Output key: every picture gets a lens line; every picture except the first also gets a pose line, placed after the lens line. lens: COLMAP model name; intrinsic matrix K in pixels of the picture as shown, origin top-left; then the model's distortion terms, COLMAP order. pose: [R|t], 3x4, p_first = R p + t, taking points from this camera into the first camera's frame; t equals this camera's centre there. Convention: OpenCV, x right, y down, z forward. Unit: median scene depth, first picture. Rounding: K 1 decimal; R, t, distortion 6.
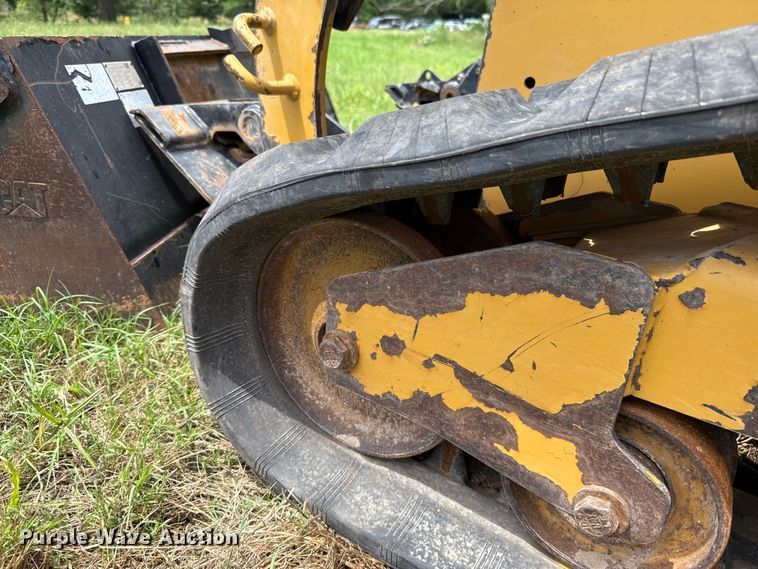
lens RADIAL K [[545.0, 0, 379.0], [0, 545.0, 284.5], [0, 0, 1]] dist [0.011974, -0.007170]
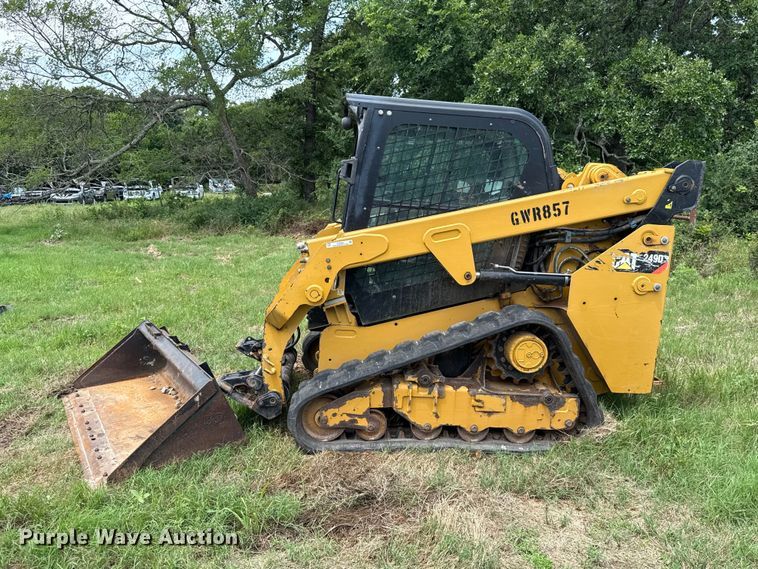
lens RADIAL K [[624.1, 0, 379.0], [0, 624.1, 284.5], [0, 0, 1]] dist [0.197682, -0.526100]
pose [[0.800948, -0.160599, 0.576793, -3.248111], [0.303443, 0.939351, -0.159820, 0.020227], [-0.516144, 0.303031, 0.801104, -5.077981]]
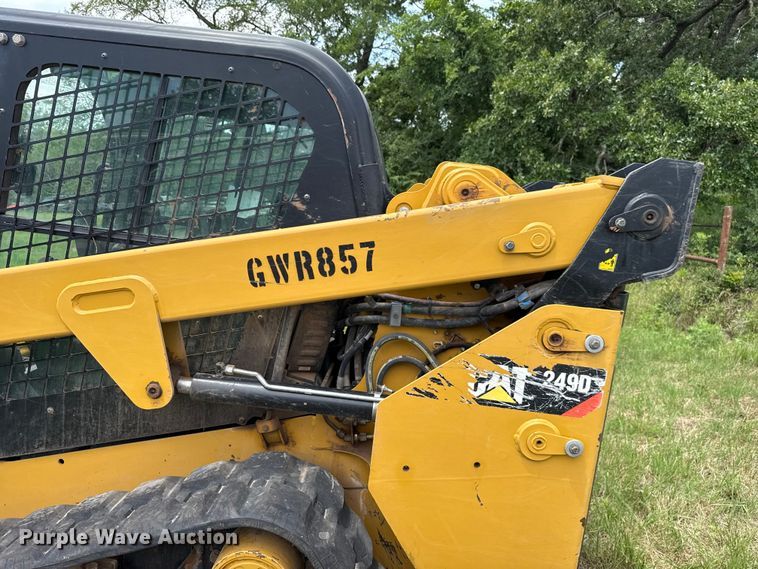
lens RADIAL K [[546.7, 0, 379.0], [0, 546.7, 284.5], [0, 0, 1]] dist [0.120177, -0.222844]
pose [[0.867054, -0.100394, 0.487994, 1.189733], [0.225994, 0.952173, -0.205651, -0.549817], [-0.444009, 0.288594, 0.848274, -3.119886]]
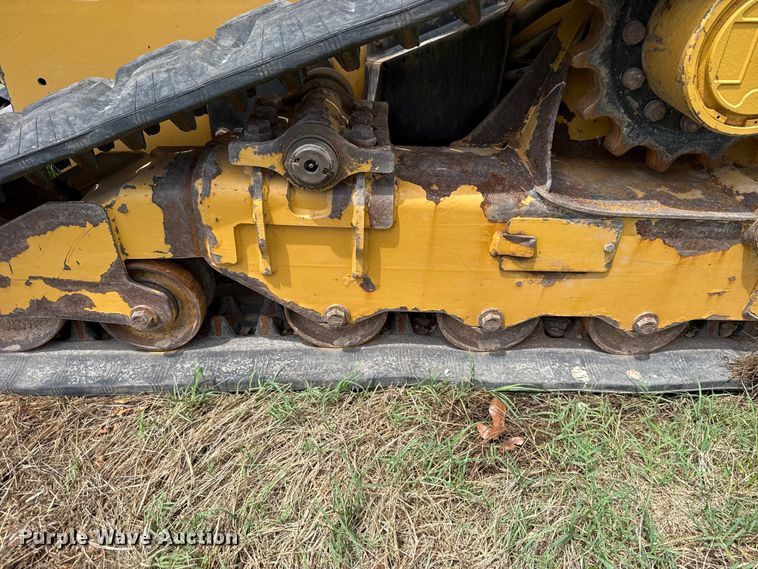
lens RADIAL K [[532.3, 0, 379.0], [0, 532.3, 284.5], [0, 0, 1]] dist [0.073477, -0.101054]
pose [[0.822997, -0.383199, 0.419327, 0.275127], [0.296886, 0.919511, 0.257601, 0.035819], [-0.484288, -0.087513, 0.870521, -0.997713]]
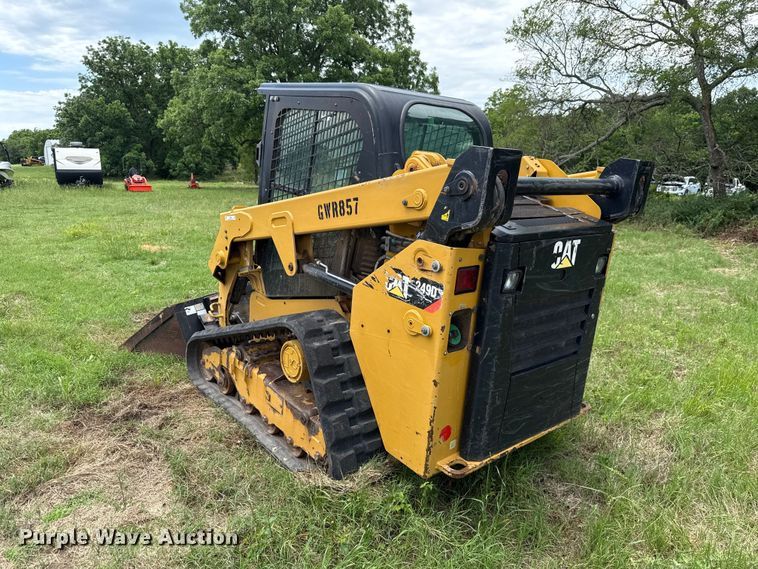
lens RADIAL K [[529.2, 0, 379.0], [0, 529.2, 284.5], [0, 0, 1]] dist [0.111615, -0.129604]
pose [[0.958702, 0.040117, -0.281569, 3.996951], [-0.105568, 0.969472, -0.221315, 0.452379], [0.264094, 0.241900, 0.933669, -5.040050]]
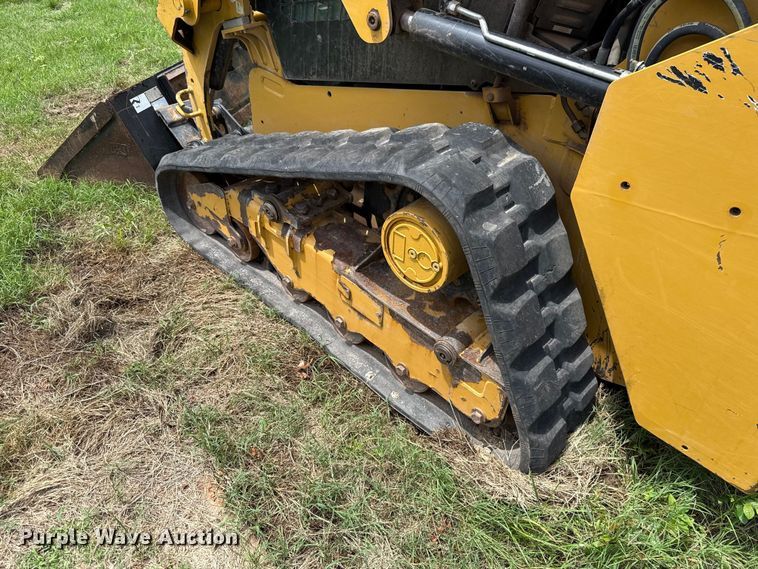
lens RADIAL K [[532.3, 0, 379.0], [0, 532.3, 284.5], [0, 0, 1]] dist [0.073477, -0.101054]
pose [[0.980574, 0.079235, -0.179436, 2.065350], [-0.034683, 0.970407, 0.238973, -0.301533], [0.193061, -0.228107, 0.954303, -2.660019]]
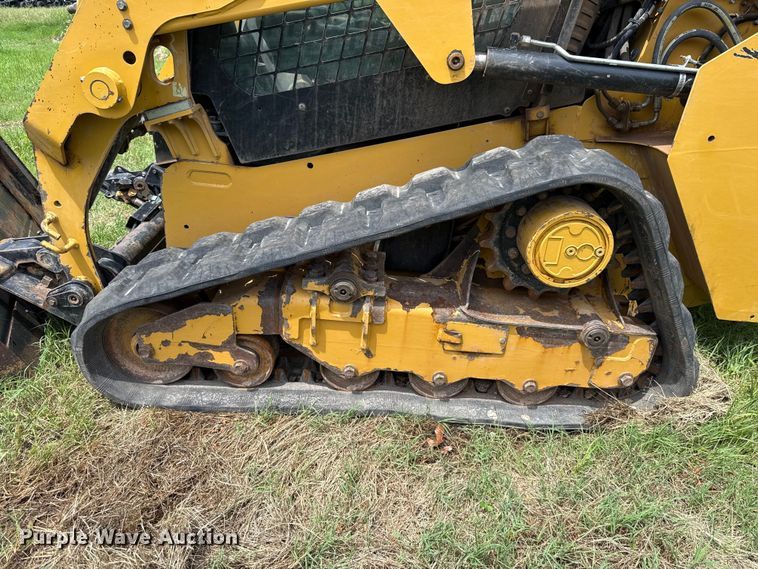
lens RADIAL K [[532.5, 0, 379.0], [0, 532.5, 284.5], [0, 0, 1]] dist [0.145597, -0.249977]
pose [[0.845232, -0.284695, 0.452253, -0.238845], [0.252388, 0.958614, 0.131753, -0.291315], [-0.471045, 0.002782, 0.882105, -2.173601]]
